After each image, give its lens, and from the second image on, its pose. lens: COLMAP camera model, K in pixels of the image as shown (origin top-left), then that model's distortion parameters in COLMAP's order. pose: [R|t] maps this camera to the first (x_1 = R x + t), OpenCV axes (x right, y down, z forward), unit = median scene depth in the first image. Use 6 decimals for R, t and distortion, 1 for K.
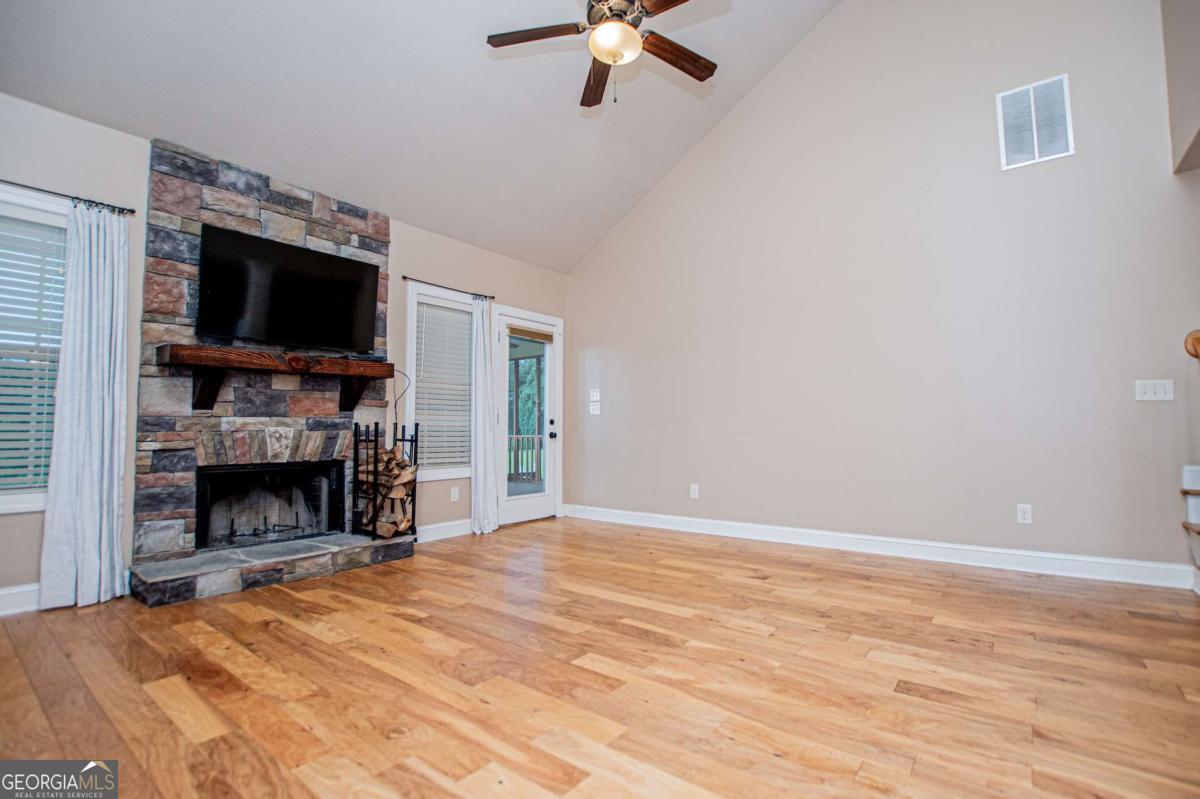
lens RADIAL K [[549.0, 0, 603.3], [0, 549.0, 432.4], [0, 0, 1]] dist [-0.027575, 0.000203]
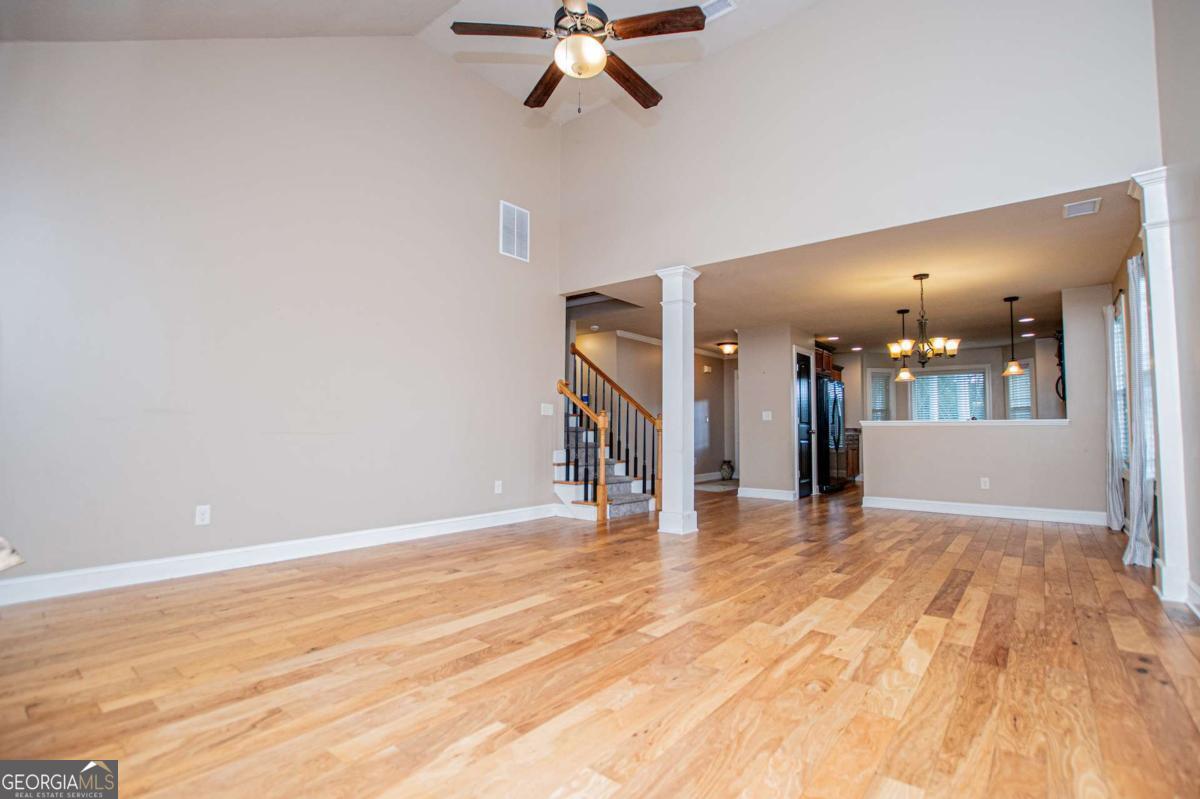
lens RADIAL K [[576.2, 0, 595.7], [0, 576.2, 397.8], [0, 0, 1]] dist [-0.034171, -0.000324]
pose [[0.008478, 0.059539, 0.998190, -1.021386], [-0.000670, 0.998226, -0.059535, 0.004839], [-0.999964, -0.000164, 0.008503, 0.913338]]
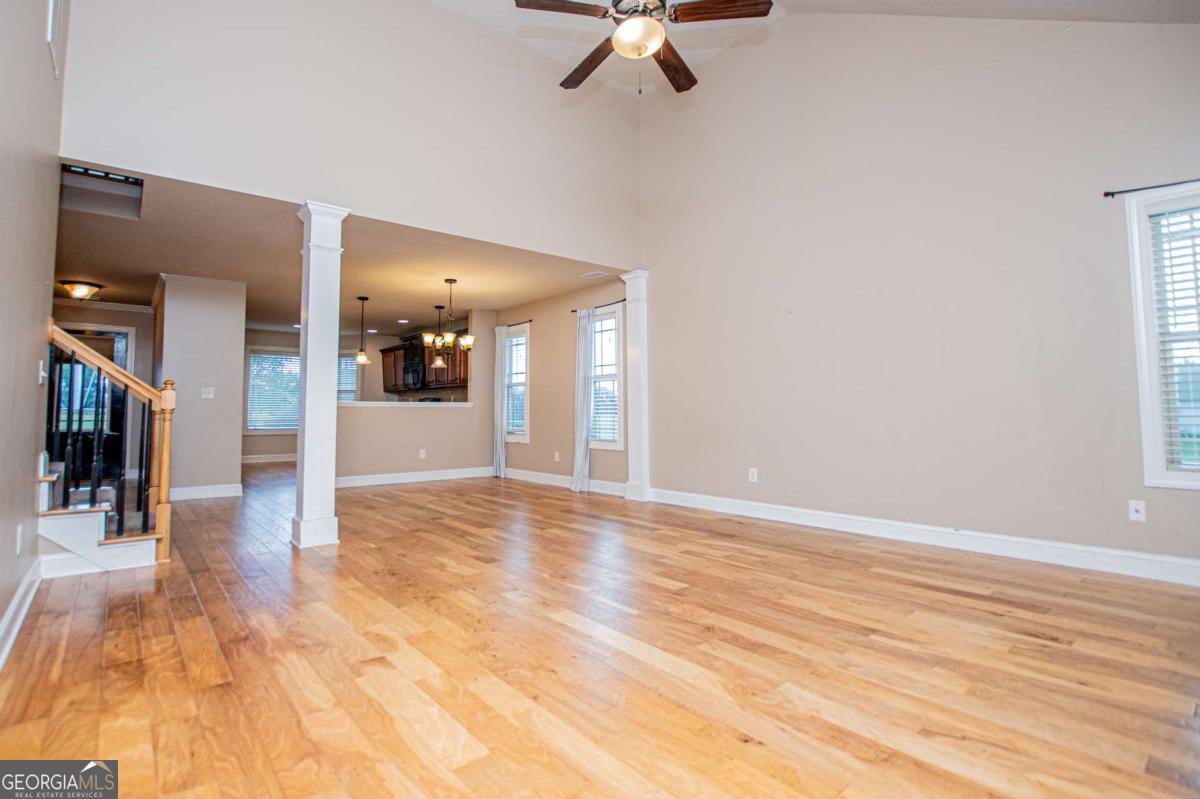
lens RADIAL K [[576.2, 0, 595.7], [0, 576.2, 397.8], [0, 0, 1]] dist [-0.034171, -0.000324]
pose [[-0.983119, 0.007688, 0.182803, -0.076741], [0.004671, 0.999846, -0.016926, -0.013434], [-0.182905, -0.015786, -0.983004, 1.987846]]
